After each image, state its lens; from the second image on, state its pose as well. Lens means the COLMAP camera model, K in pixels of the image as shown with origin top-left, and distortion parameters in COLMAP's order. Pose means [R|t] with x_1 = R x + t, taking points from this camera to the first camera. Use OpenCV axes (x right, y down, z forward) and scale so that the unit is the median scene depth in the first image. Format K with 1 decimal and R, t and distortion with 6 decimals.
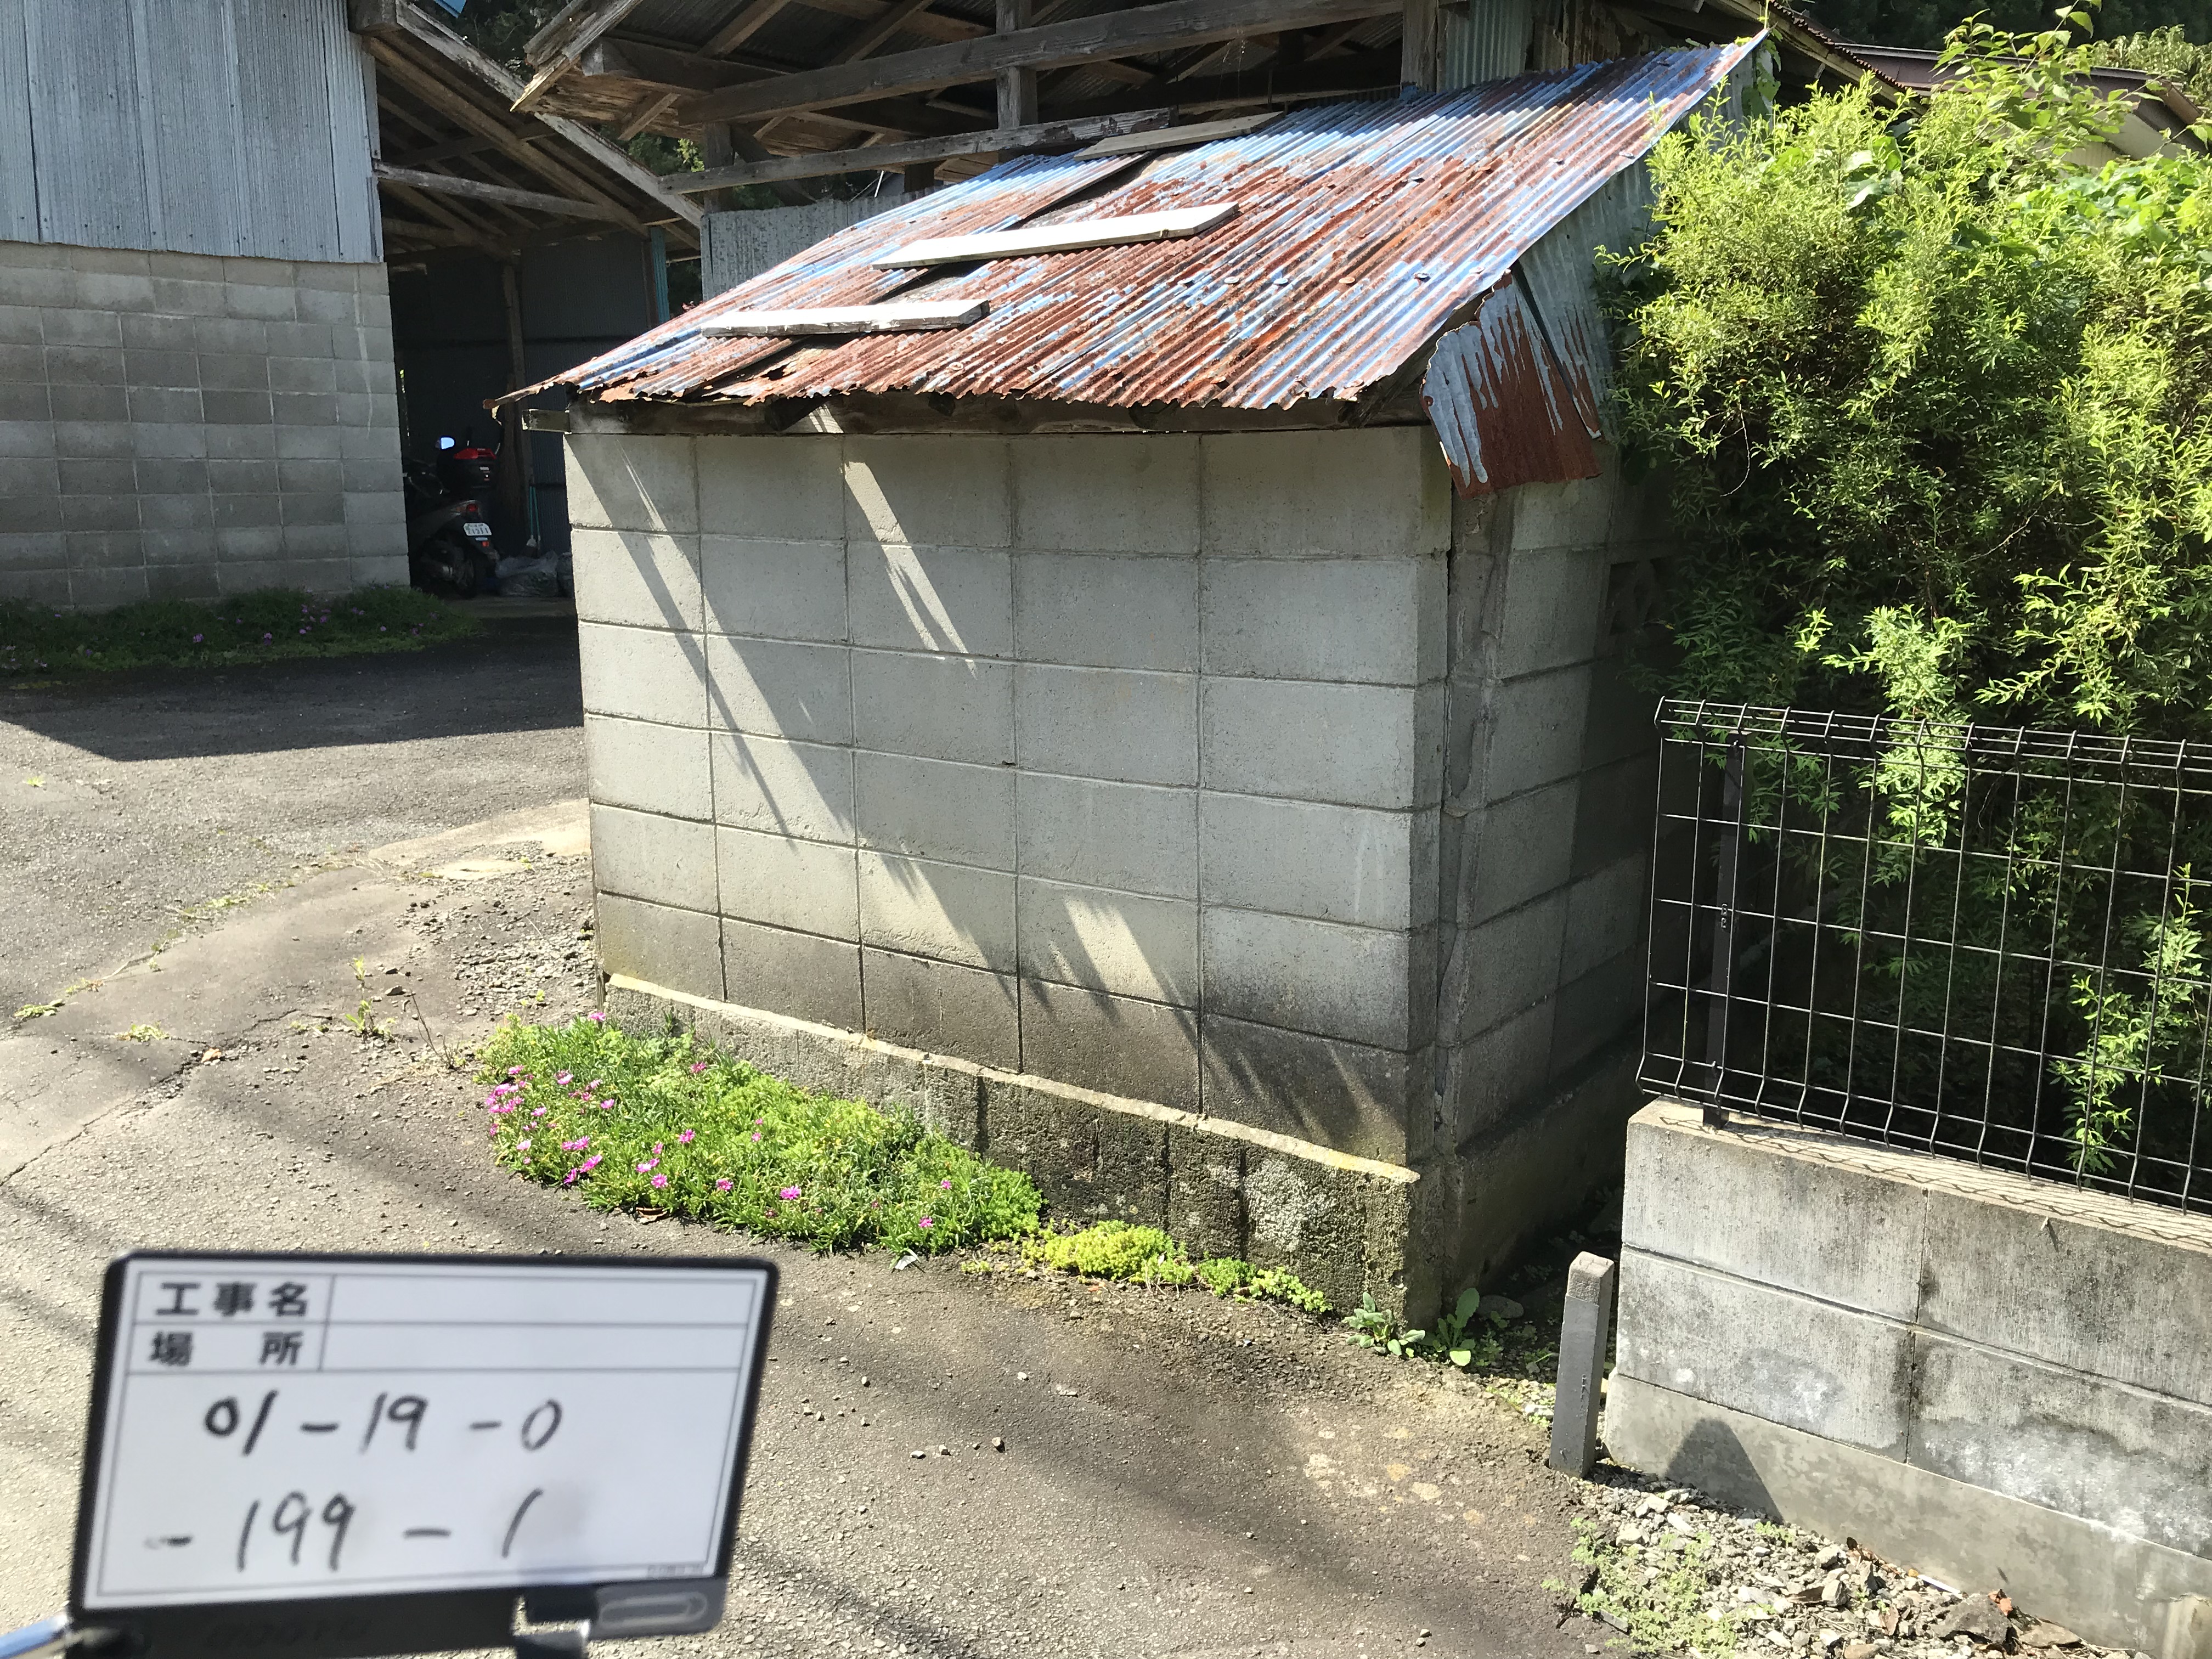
lens RADIAL K [[1835.8, 0, 1098.2], [0, 1835.8, 827.0], [0, 0, 1]] dist [0.029707, -0.007744]
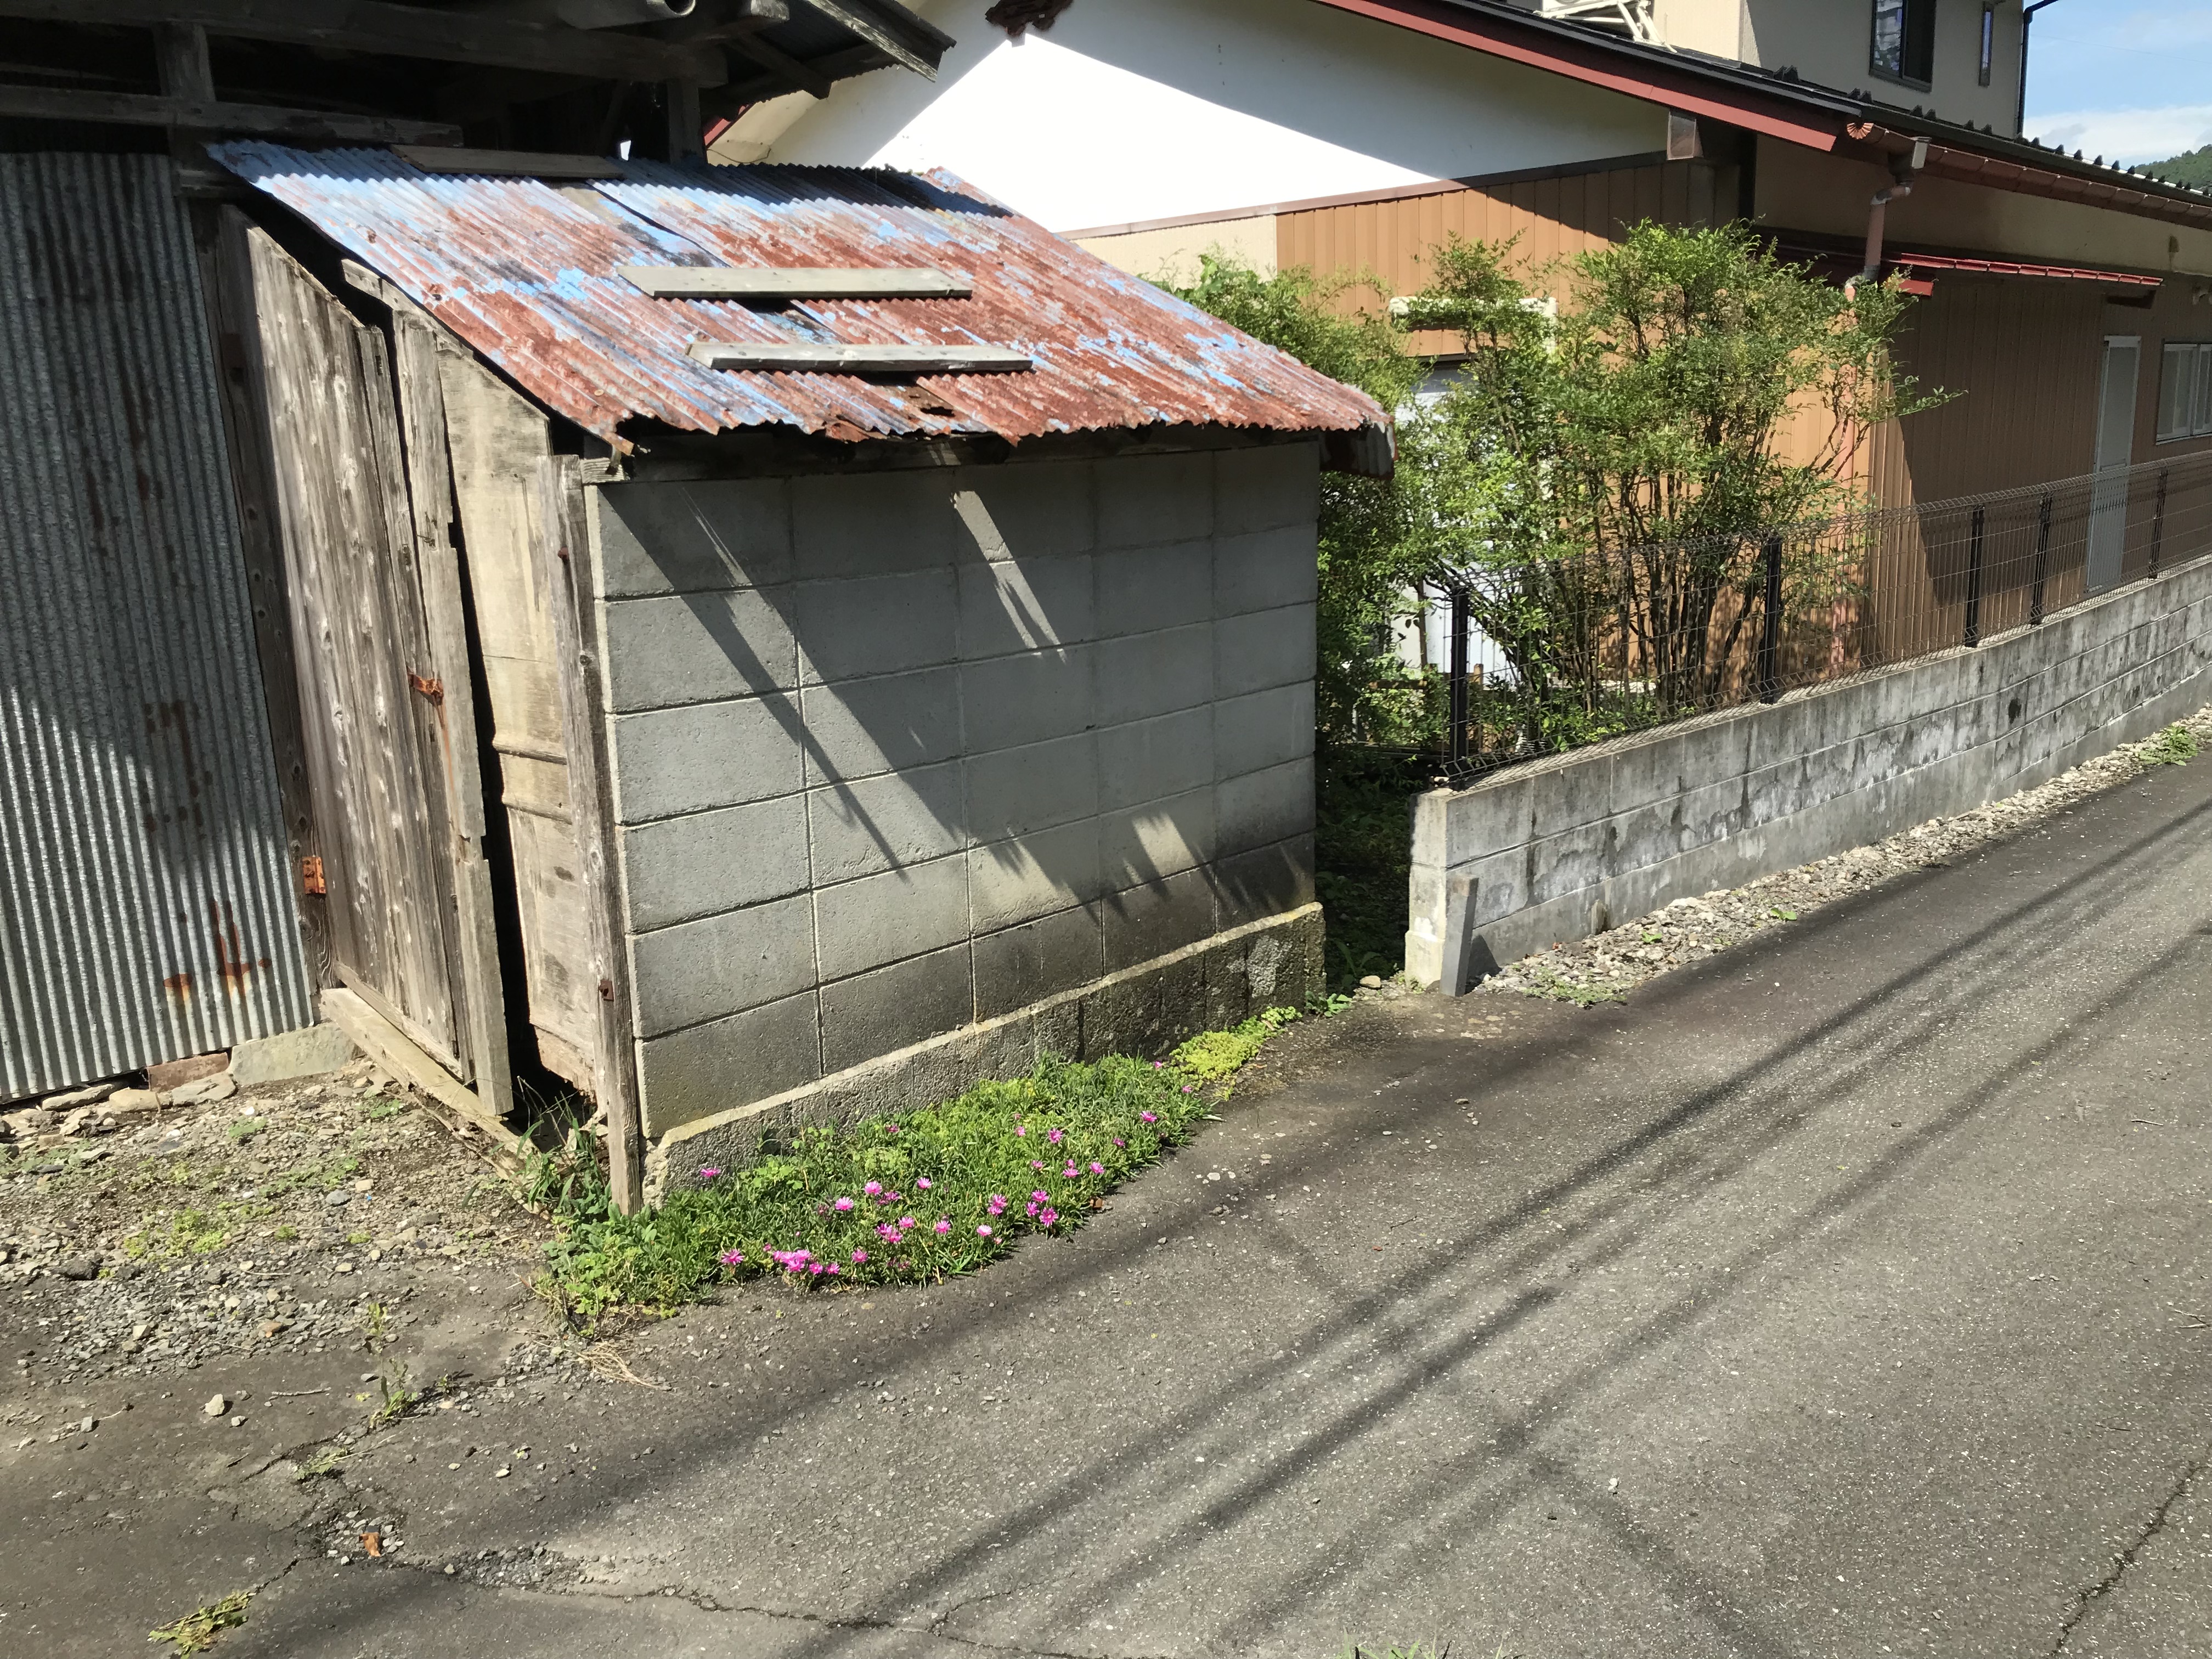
lens RADIAL K [[1835.8, 0, 1098.2], [0, 1835.8, 827.0], [0, 0, 1]] dist [0.029707, -0.007744]
pose [[0.136483, -0.226946, 0.964296, -1.204999], [0.229593, 0.954149, 0.192062, -0.198491], [-0.963670, 0.195182, 0.182331, 0.761187]]
